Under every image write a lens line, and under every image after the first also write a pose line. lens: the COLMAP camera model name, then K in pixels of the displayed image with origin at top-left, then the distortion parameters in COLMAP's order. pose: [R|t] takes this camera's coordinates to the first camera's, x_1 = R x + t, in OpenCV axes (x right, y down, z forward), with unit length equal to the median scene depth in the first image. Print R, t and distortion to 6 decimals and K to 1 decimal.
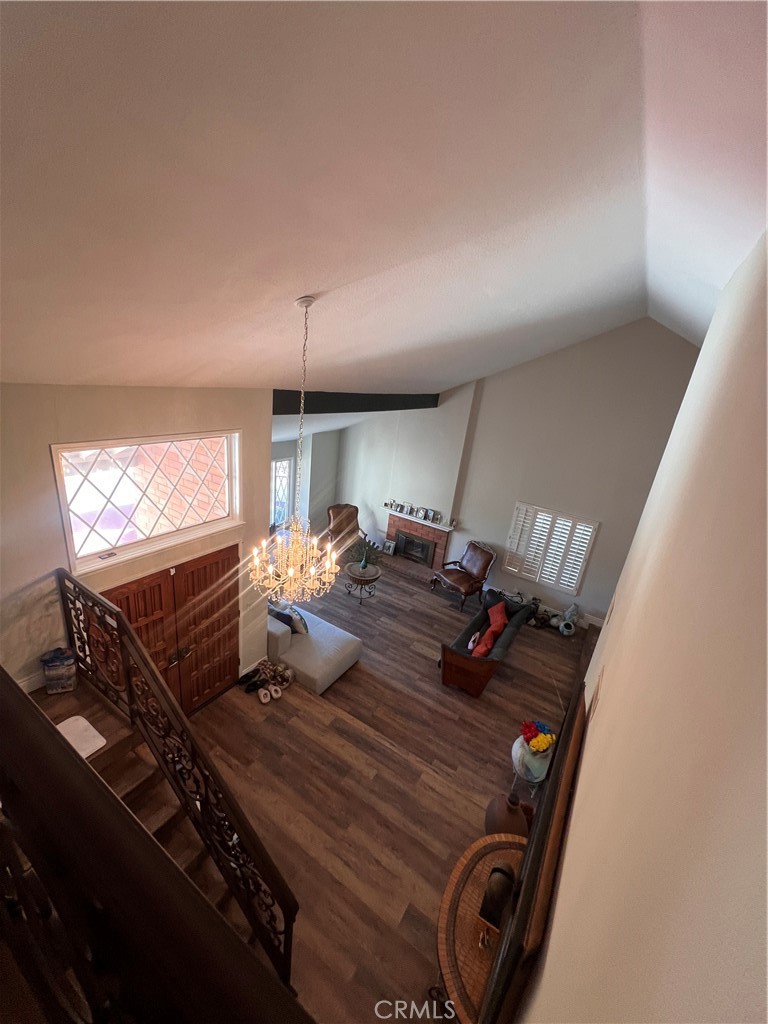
lens RADIAL K [[410.5, 0, 384.7], [0, 410.5, 511.4], [0, 0, 1]] dist [0.000690, -0.000071]
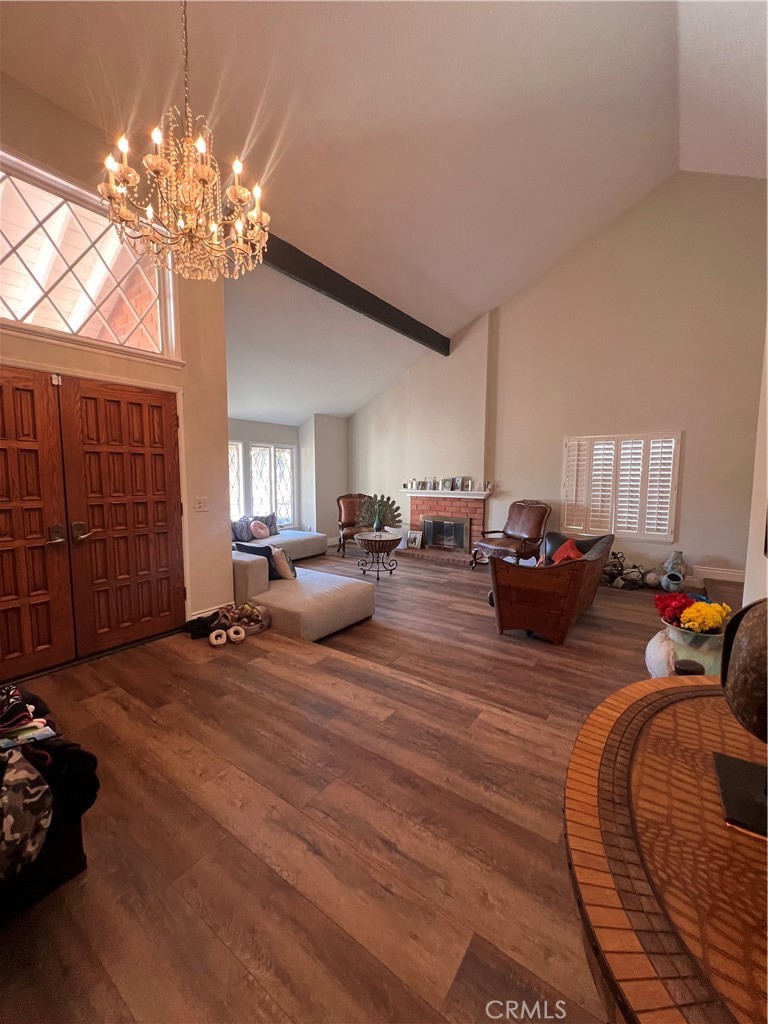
lens RADIAL K [[410.5, 0, 383.6], [0, 410.5, 510.8], [0, 0, 1]] dist [0.000690, -0.000071]
pose [[0.991578, -0.105845, -0.074638, 0.029913], [0.083359, 0.962629, -0.257676, 0.428458], [0.099122, 0.249284, 0.963344, 0.347889]]
